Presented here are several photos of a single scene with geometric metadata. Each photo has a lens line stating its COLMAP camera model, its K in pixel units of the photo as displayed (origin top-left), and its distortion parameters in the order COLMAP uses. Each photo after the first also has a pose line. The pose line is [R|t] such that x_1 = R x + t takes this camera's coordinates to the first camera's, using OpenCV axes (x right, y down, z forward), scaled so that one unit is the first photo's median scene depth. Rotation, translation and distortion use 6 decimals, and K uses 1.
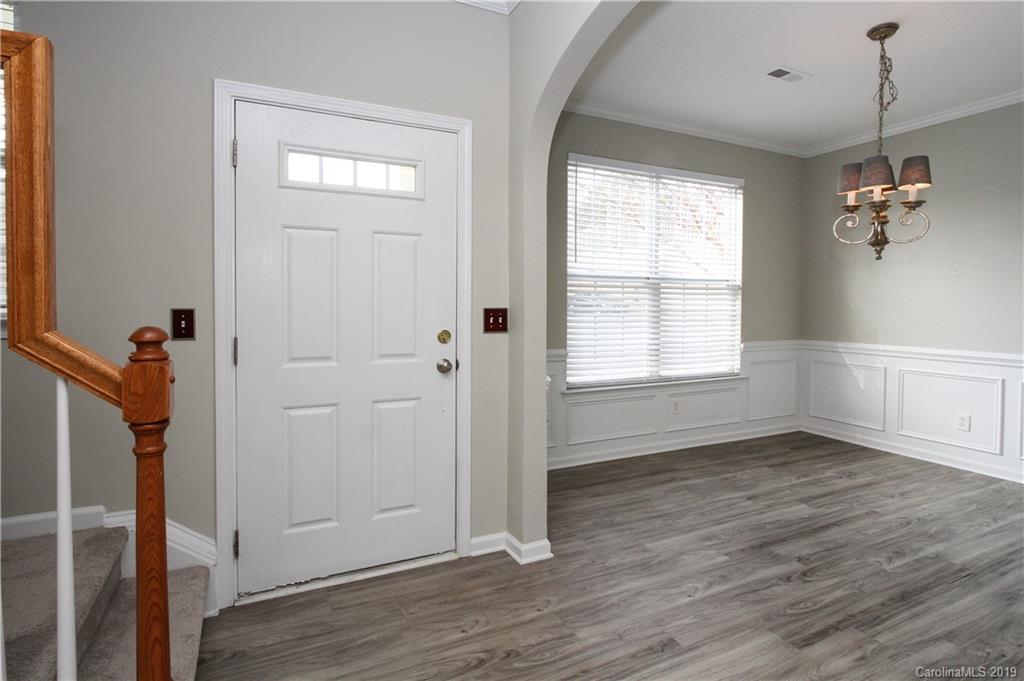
lens RADIAL K [[495.8, 0, 461.5], [0, 495.8, 317.0], [0, 0, 1]] dist [-0.014322, 0.001707]
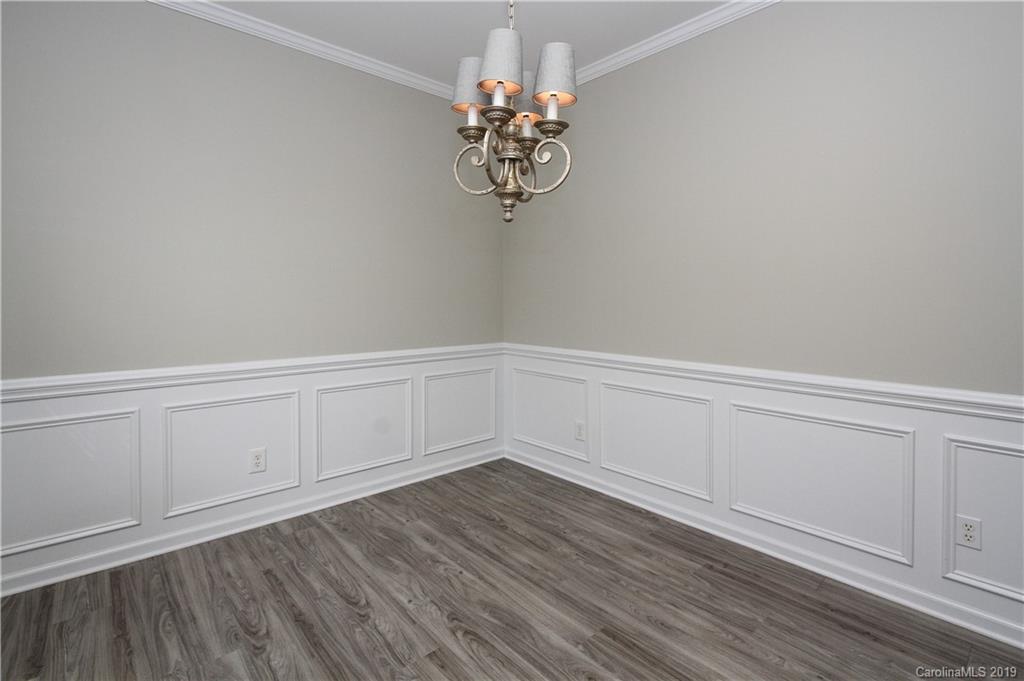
lens RADIAL K [[495.8, 0, 518.6], [0, 495.8, 302.7], [0, 0, 1]] dist [-0.014322, 0.001707]
pose [[-0.335498, -0.012208, 0.941962, 0.263042], [0.025677, 0.999426, 0.022098, -0.030630], [-0.941691, 0.031601, -0.334992, 1.083058]]
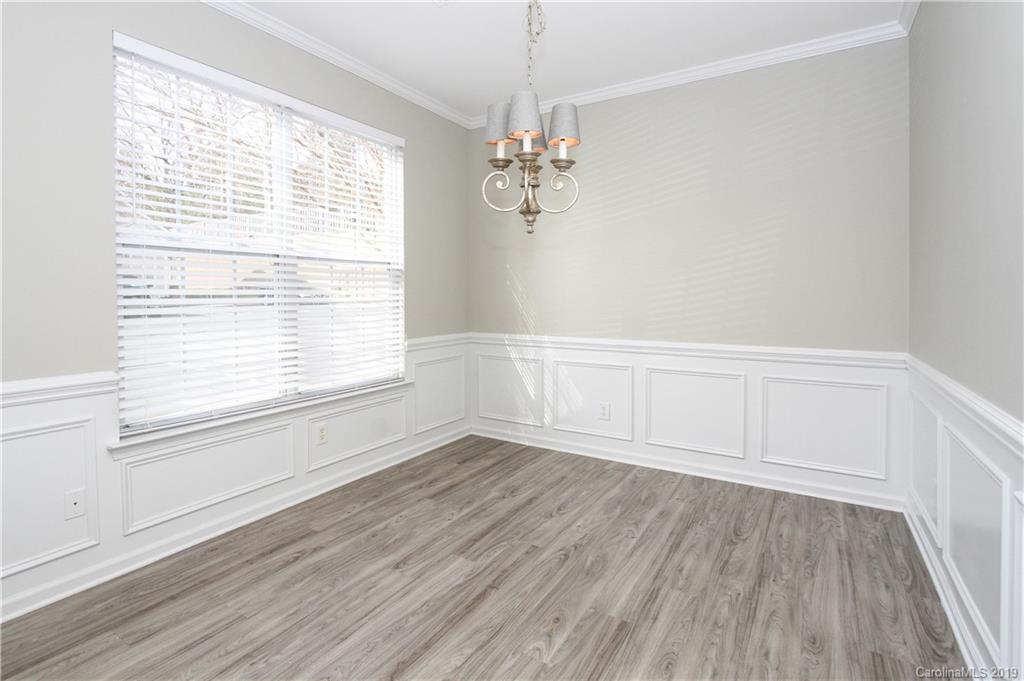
lens RADIAL K [[495.8, 0, 478.1], [0, 495.8, 314.1], [0, 0, 1]] dist [-0.014322, 0.001707]
pose [[0.835025, -0.023471, 0.549711, 0.320511], [0.020979, 0.999721, 0.010818, -0.001153], [-0.549812, 0.002499, 0.835285, 0.362546]]
